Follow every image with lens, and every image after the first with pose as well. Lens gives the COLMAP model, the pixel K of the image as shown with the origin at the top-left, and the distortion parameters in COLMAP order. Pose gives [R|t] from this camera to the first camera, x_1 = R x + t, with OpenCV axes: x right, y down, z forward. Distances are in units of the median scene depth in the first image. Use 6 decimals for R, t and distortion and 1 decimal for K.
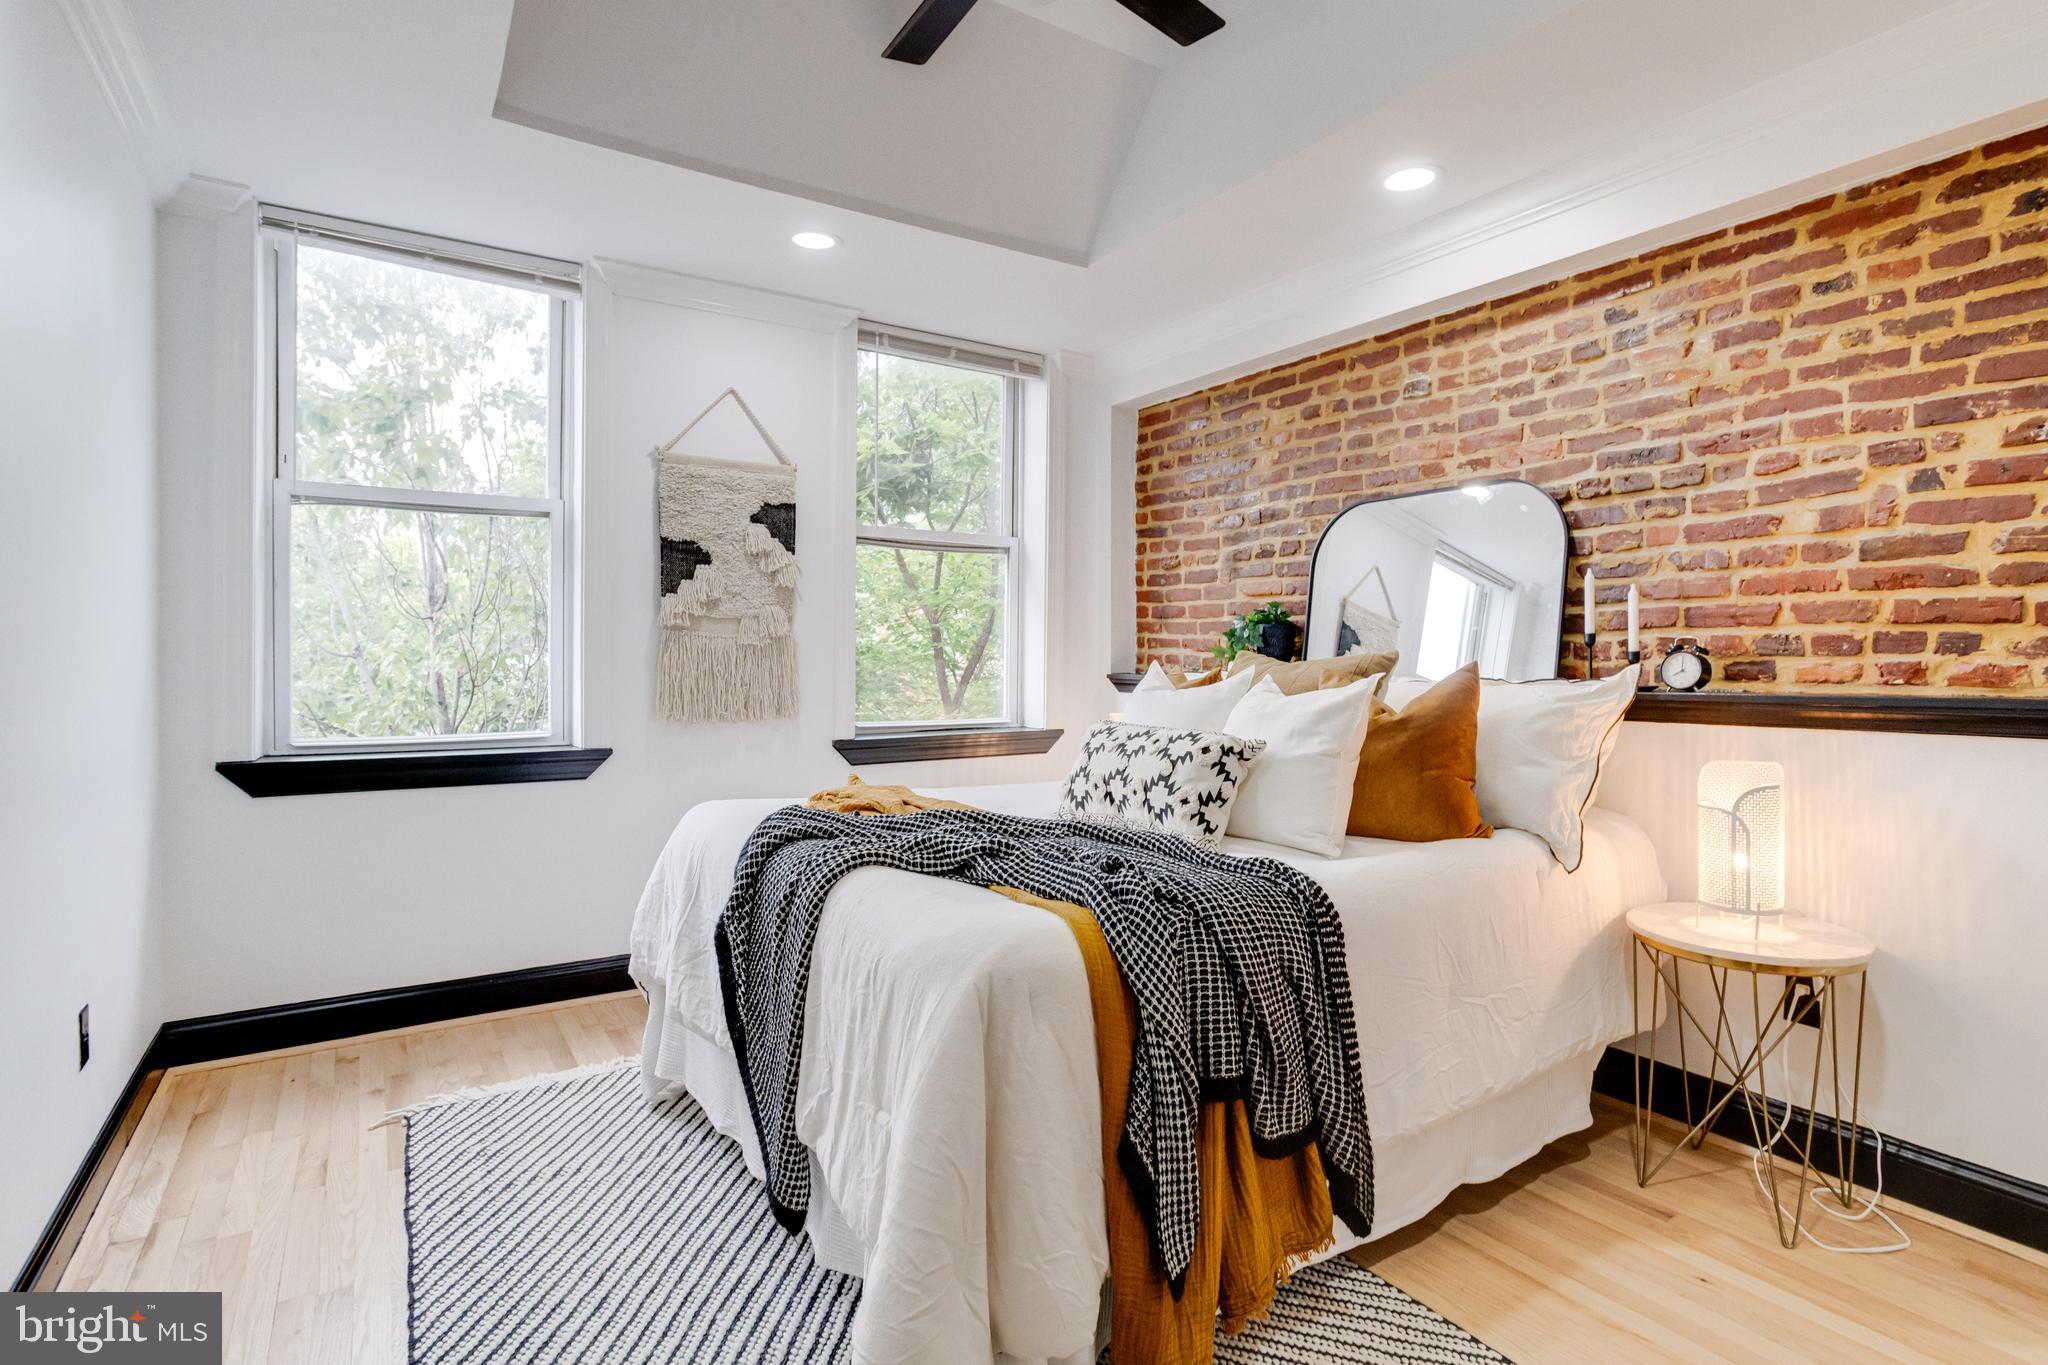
lens RADIAL K [[1015.5, 0, 1028.0], [0, 1015.5, 693.6], [0, 0, 1]] dist [-0.044254, 0.028402]
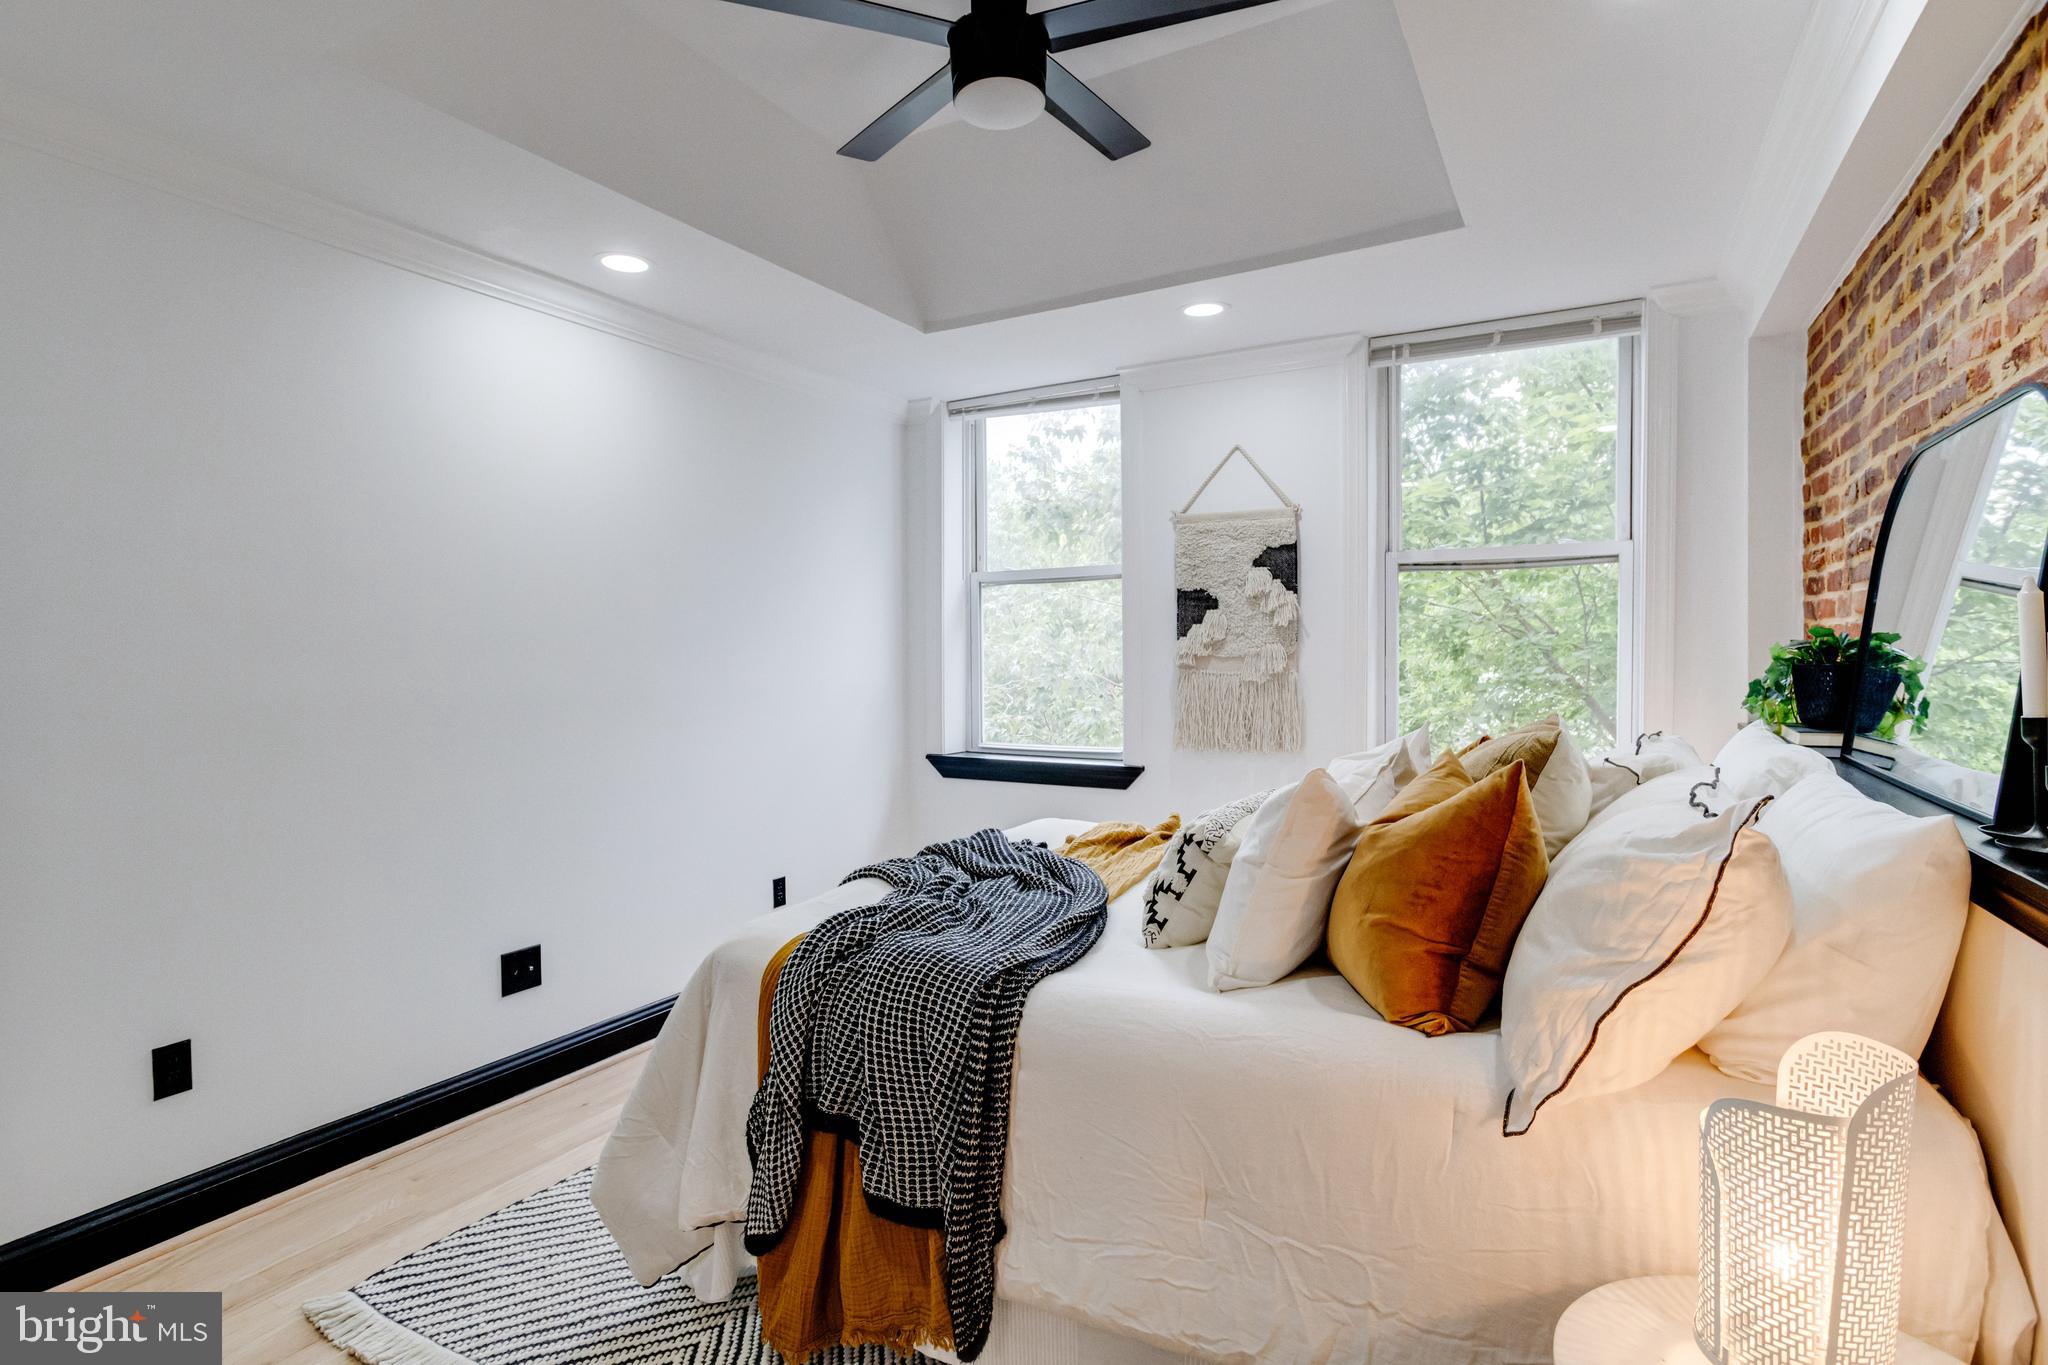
lens RADIAL K [[1015.5, 0, 1028.0], [0, 1015.5, 693.6], [0, 0, 1]] dist [-0.044254, 0.028402]
pose [[0.464651, 0.029191, -0.885012, 0.584694], [-0.021516, 0.999534, 0.021671, -0.055137], [0.885232, 0.008973, 0.465063, 0.301549]]
